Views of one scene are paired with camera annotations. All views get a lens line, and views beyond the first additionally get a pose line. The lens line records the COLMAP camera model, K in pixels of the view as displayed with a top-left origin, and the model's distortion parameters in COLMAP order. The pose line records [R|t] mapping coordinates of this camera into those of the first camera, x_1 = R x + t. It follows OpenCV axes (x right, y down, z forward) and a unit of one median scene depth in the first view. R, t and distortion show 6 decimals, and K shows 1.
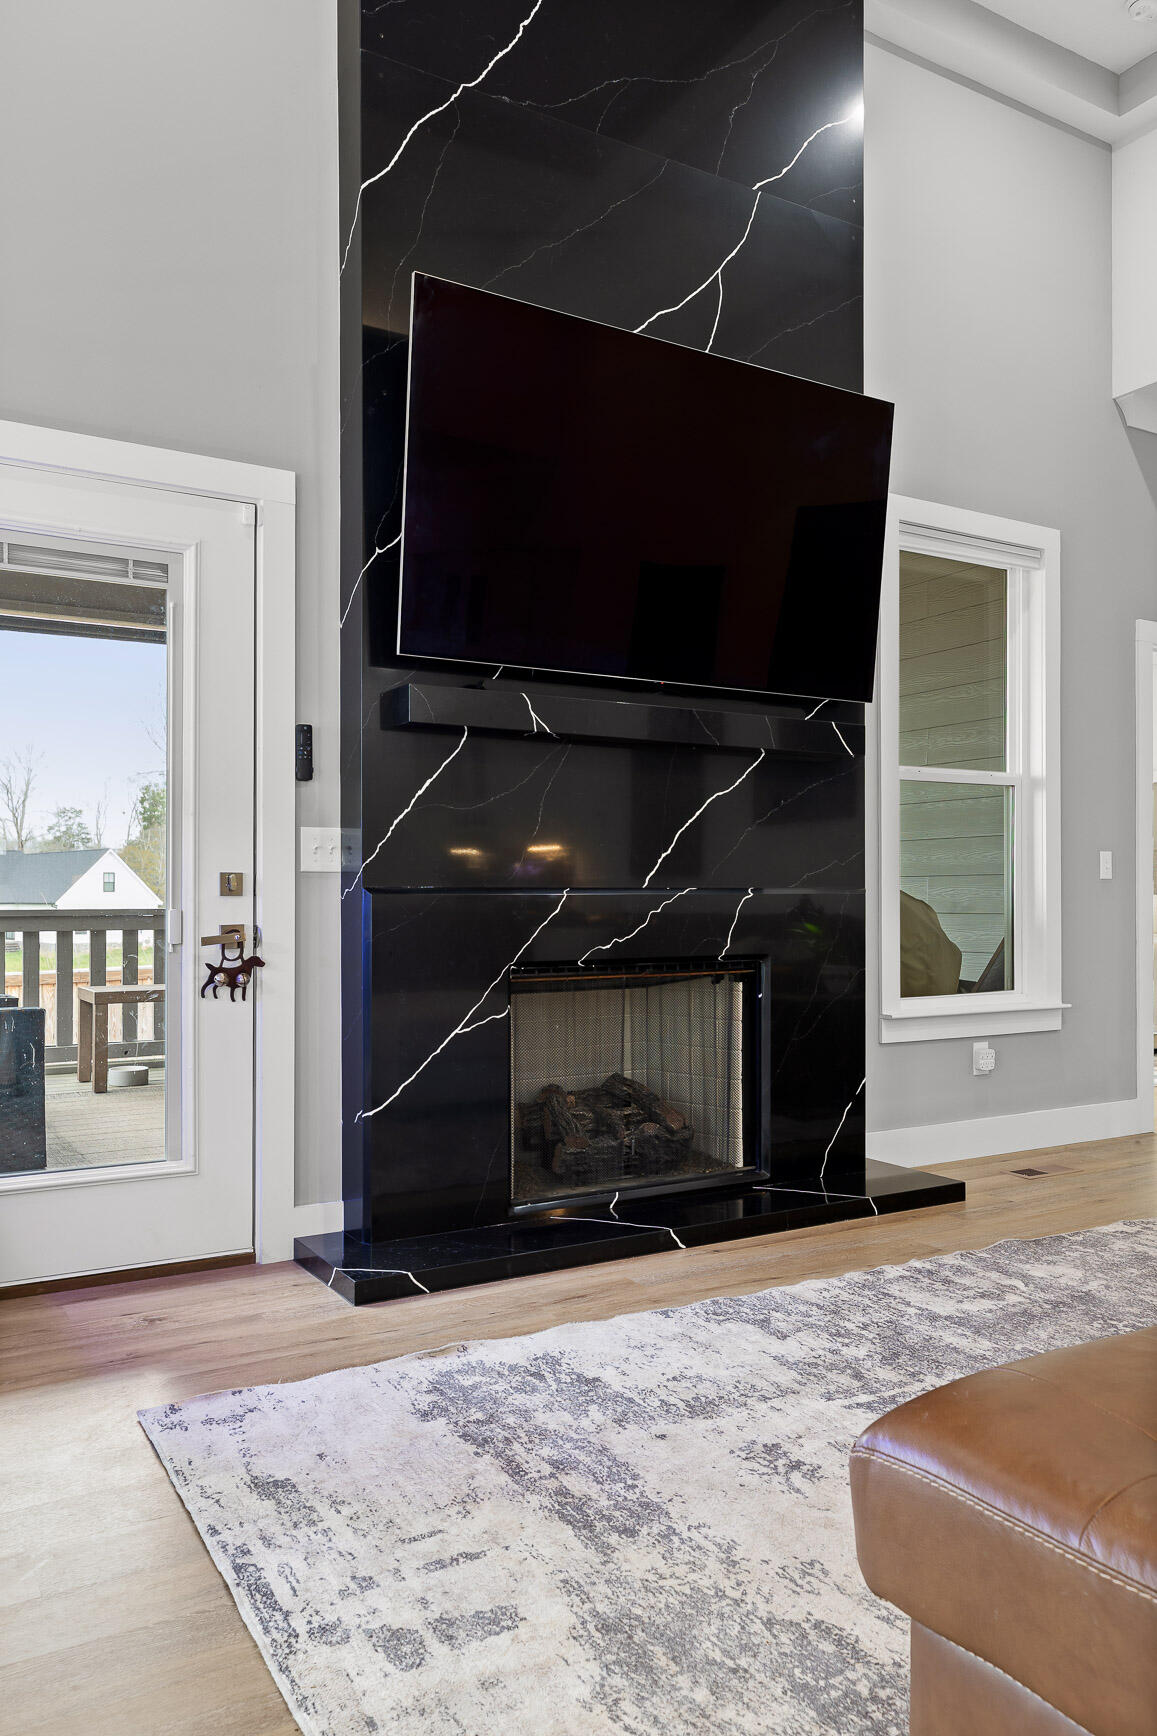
lens RADIAL K [[1287.0, 0, 579.3], [0, 1287.0, 893.4], [0, 0, 1]] dist [-0.003344, 0.006707]
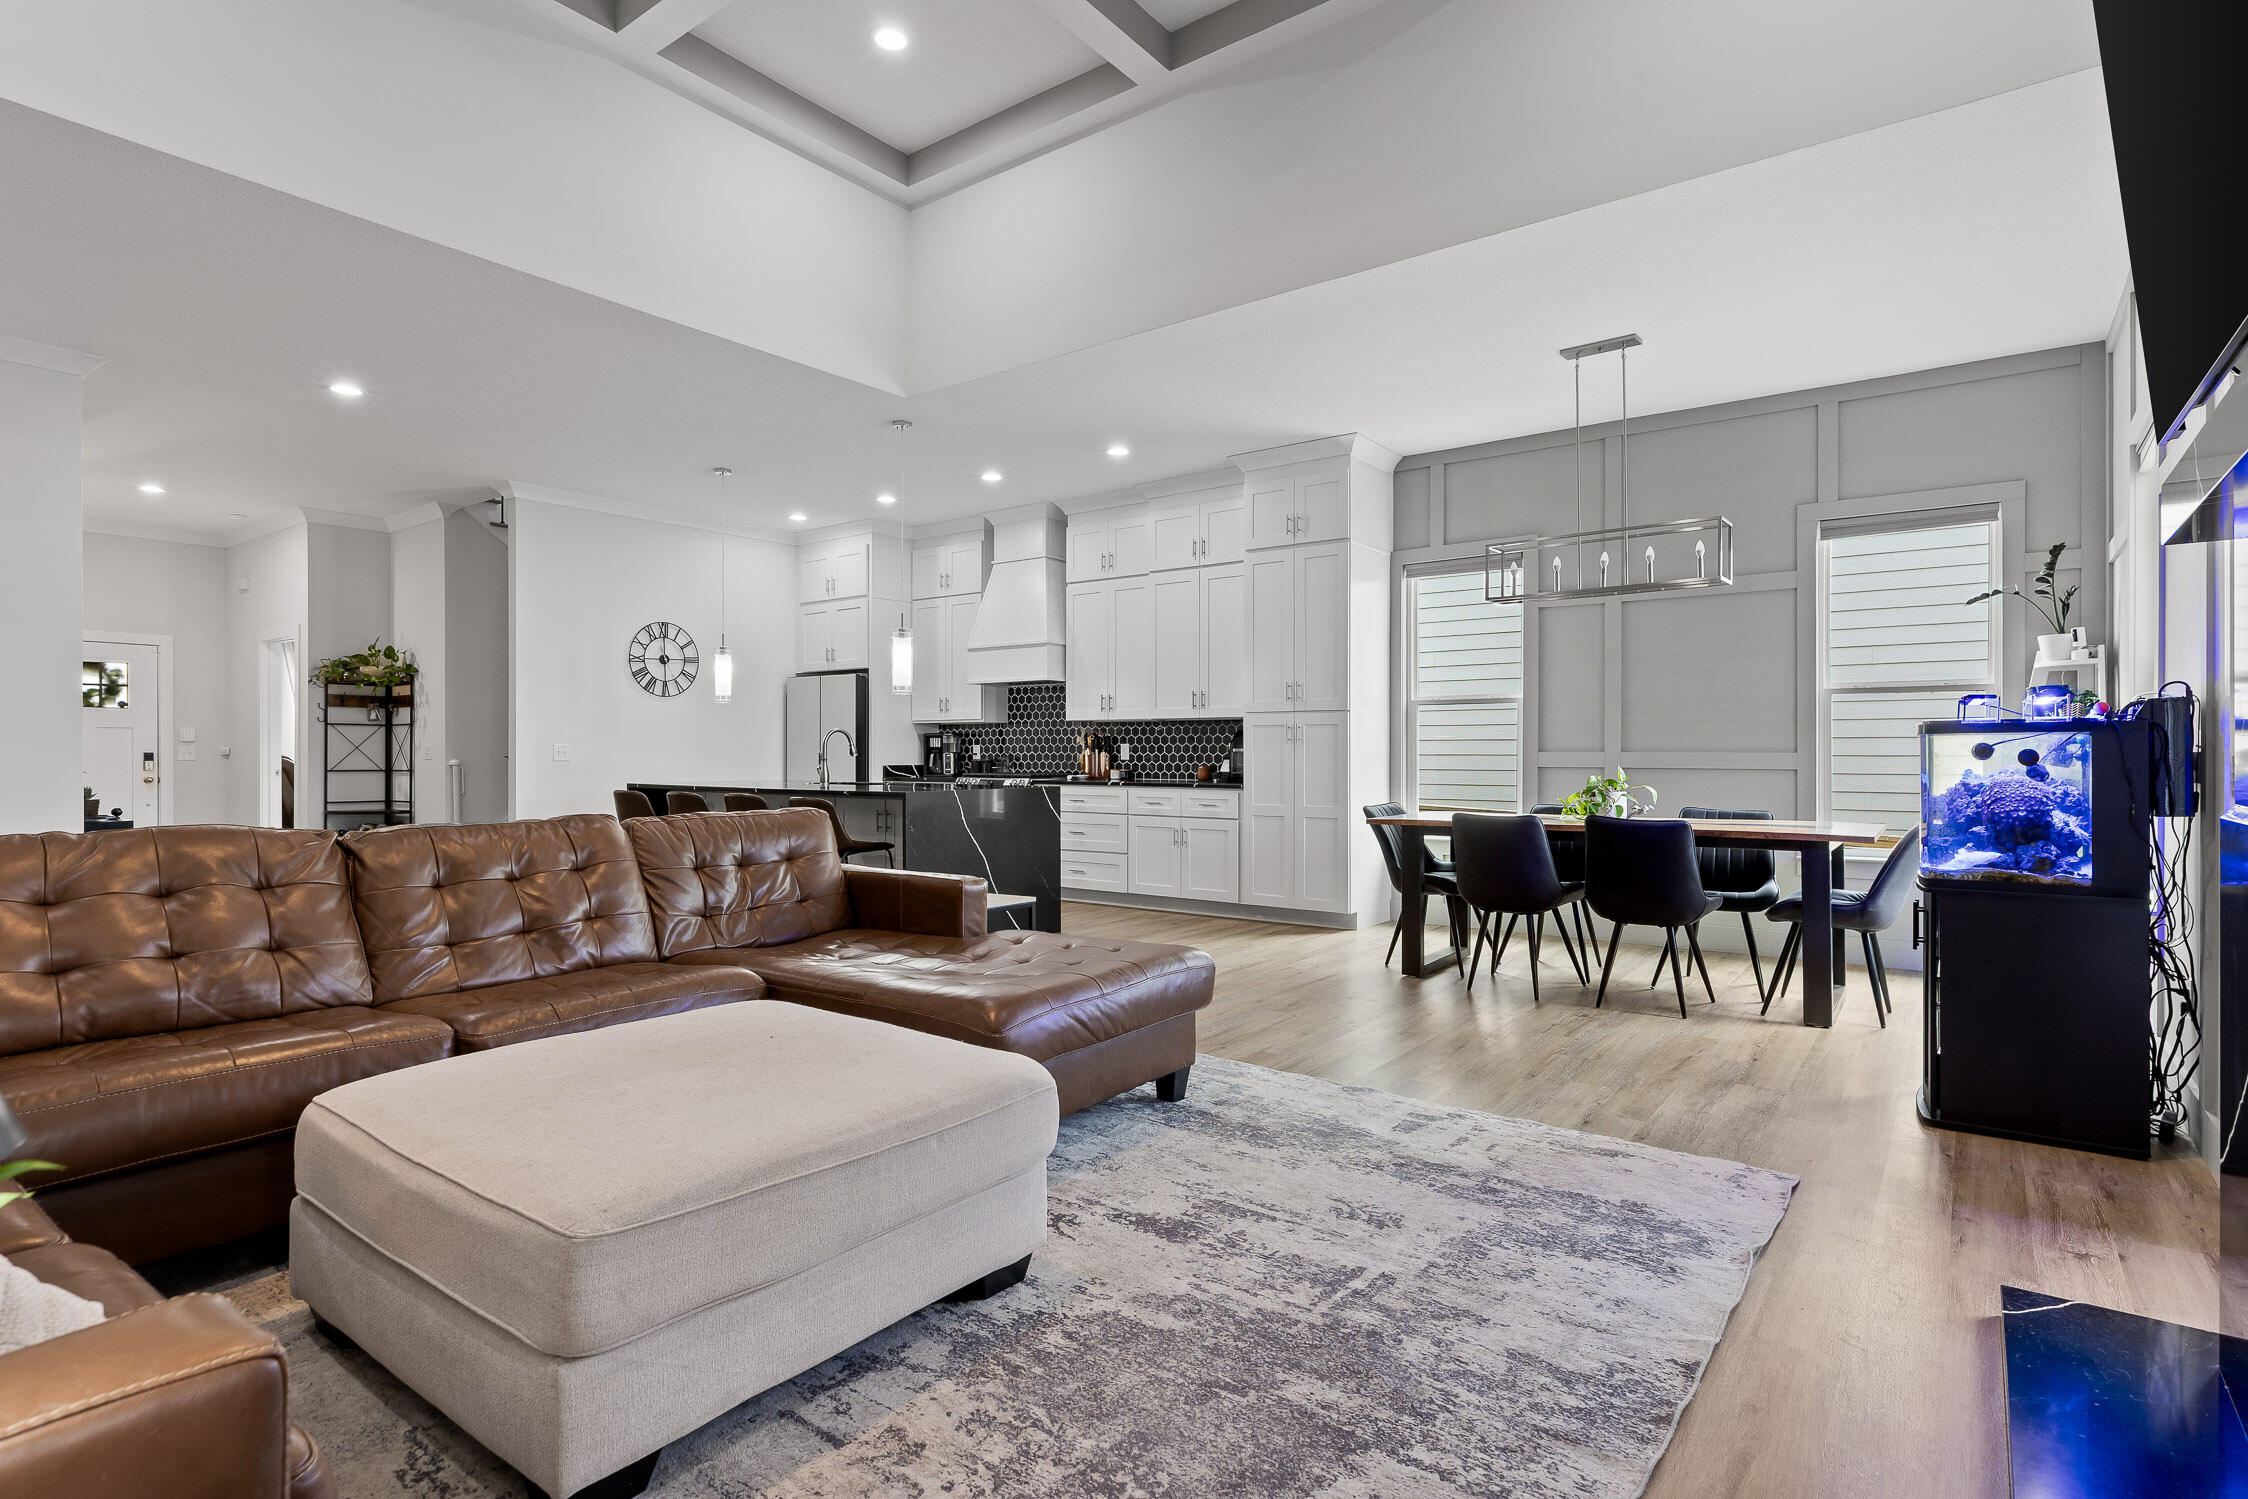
lens RADIAL K [[1120.9, 0, 1132.3], [0, 1120.9, 749.2], [0, 0, 1]] dist [-0.000111, -0.001331]
pose [[-0.925360, -0.001982, -0.379086, 0.542846], [0.000998, 0.999970, -0.007665, -0.028657], [0.379089, -0.007471, -0.925330, 1.305104]]
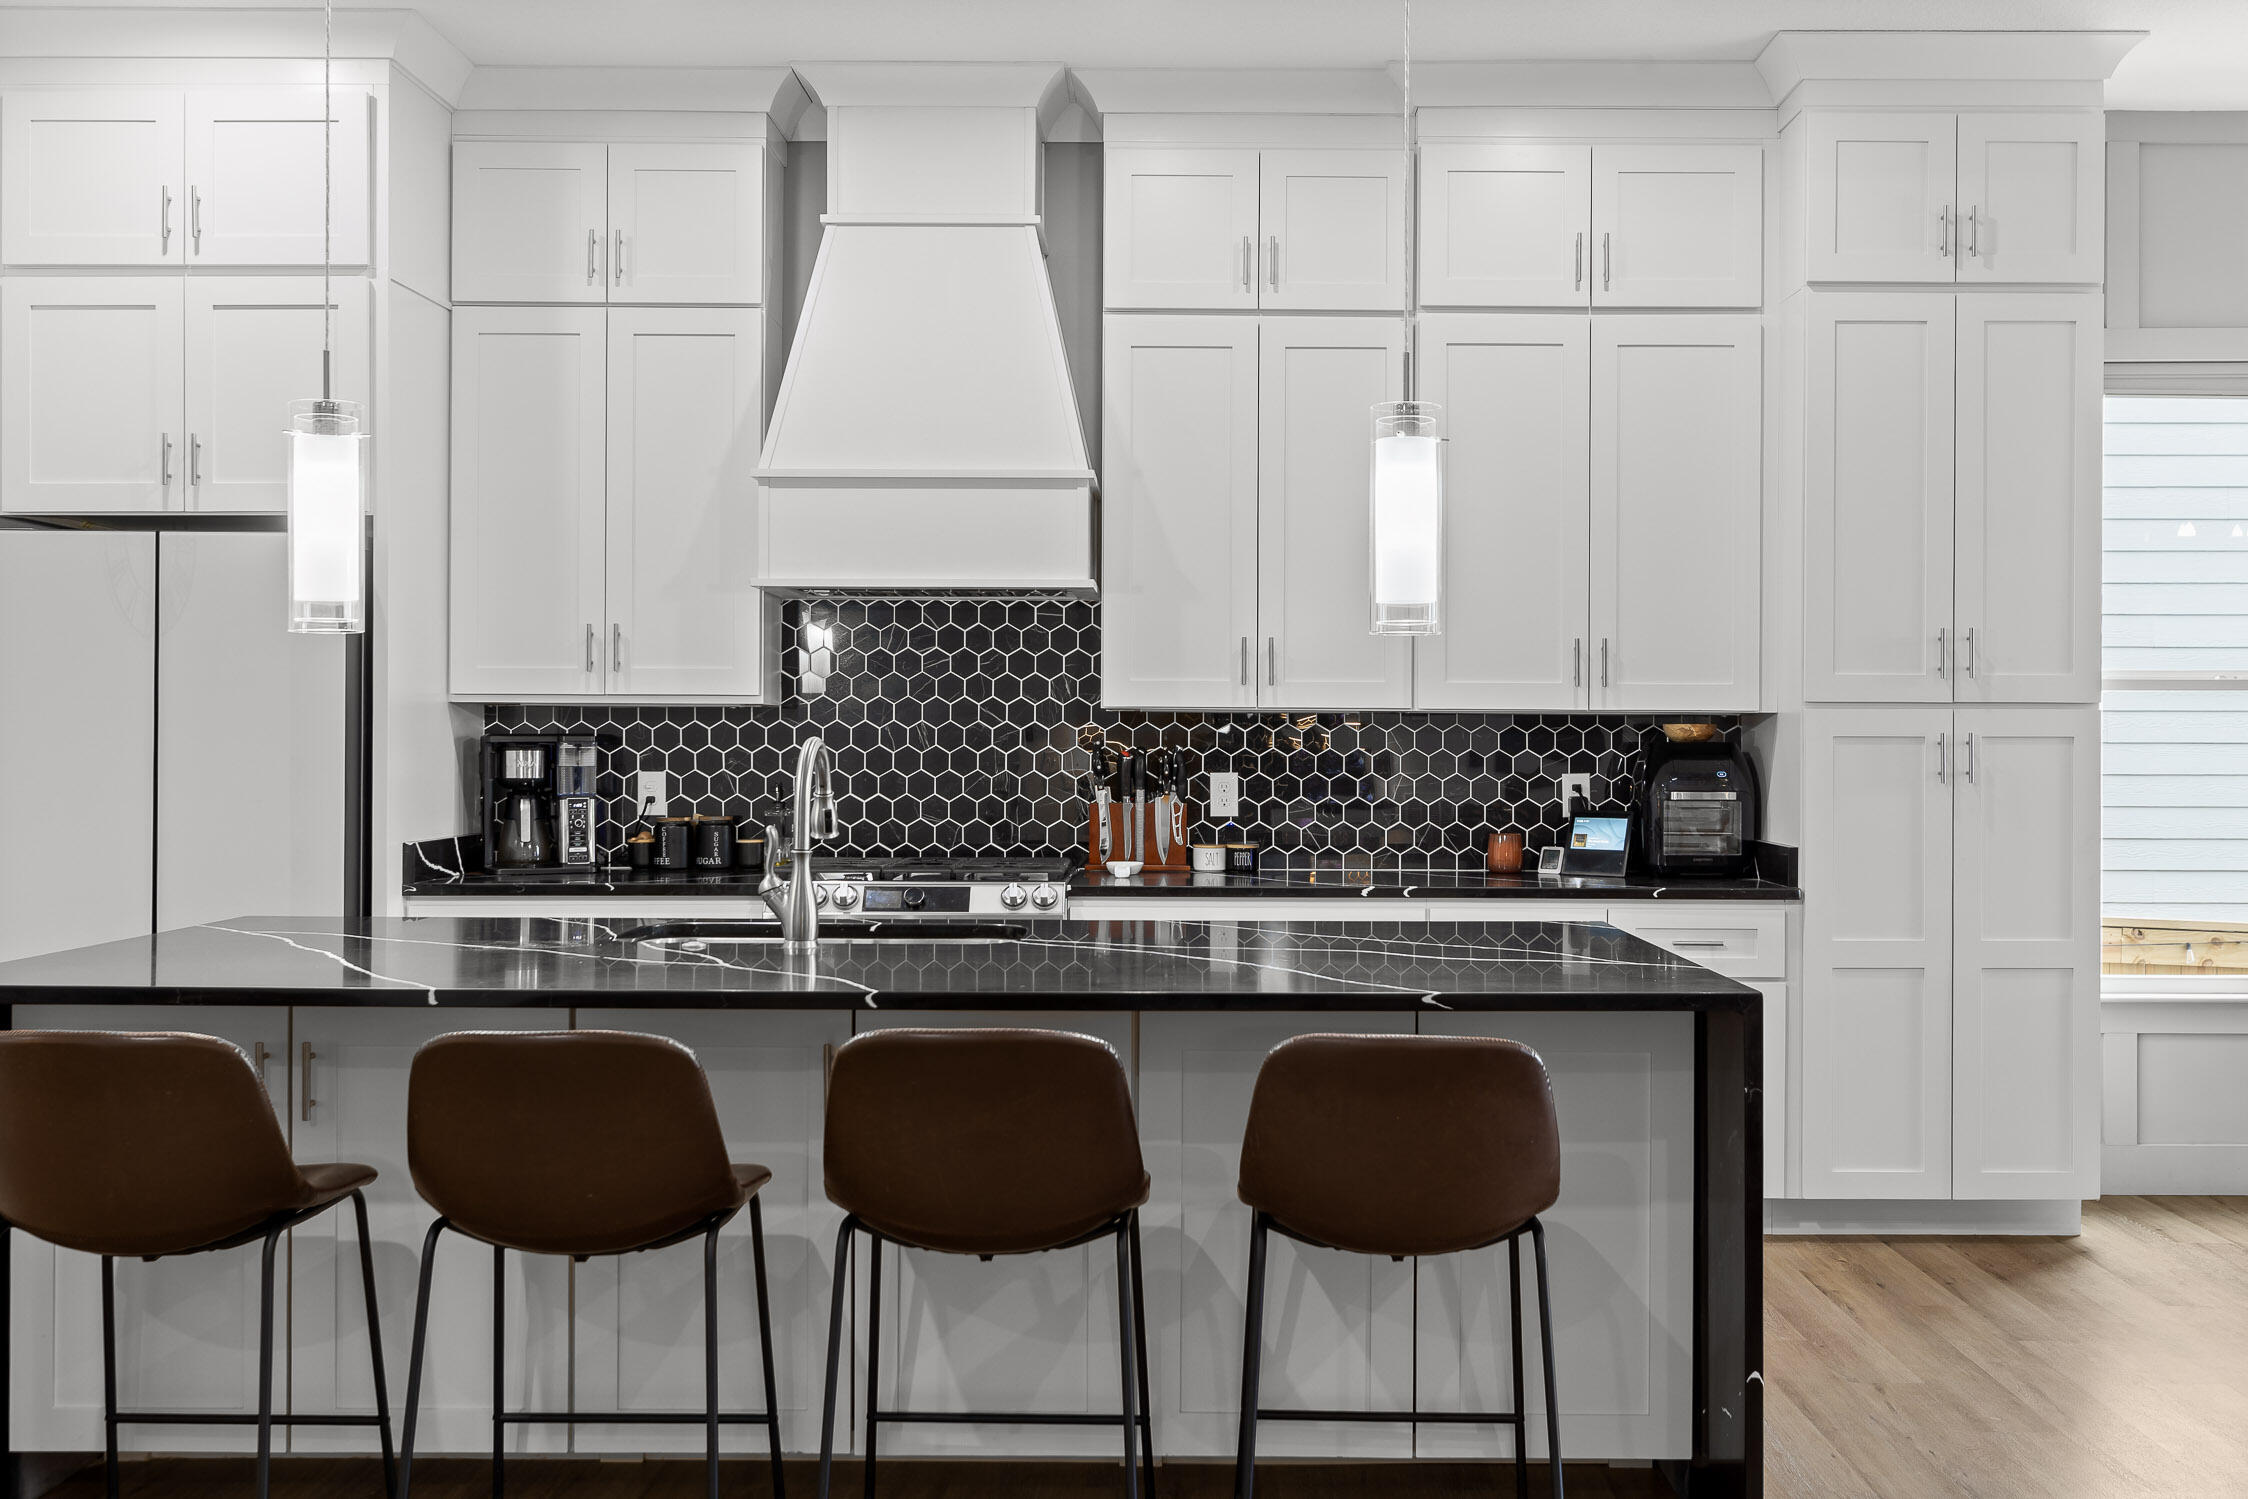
lens RADIAL K [[2176.1, 0, 1185.4], [0, 2176.1, 740.9], [0, 0, 1]] dist [0.005242, 0.000000]
pose [[-0.511662, -0.001709, -0.859185, 1.151413], [0.000509, 0.999997, -0.002293, -0.082647], [0.859187, -0.001610, -0.511660, -0.165751]]
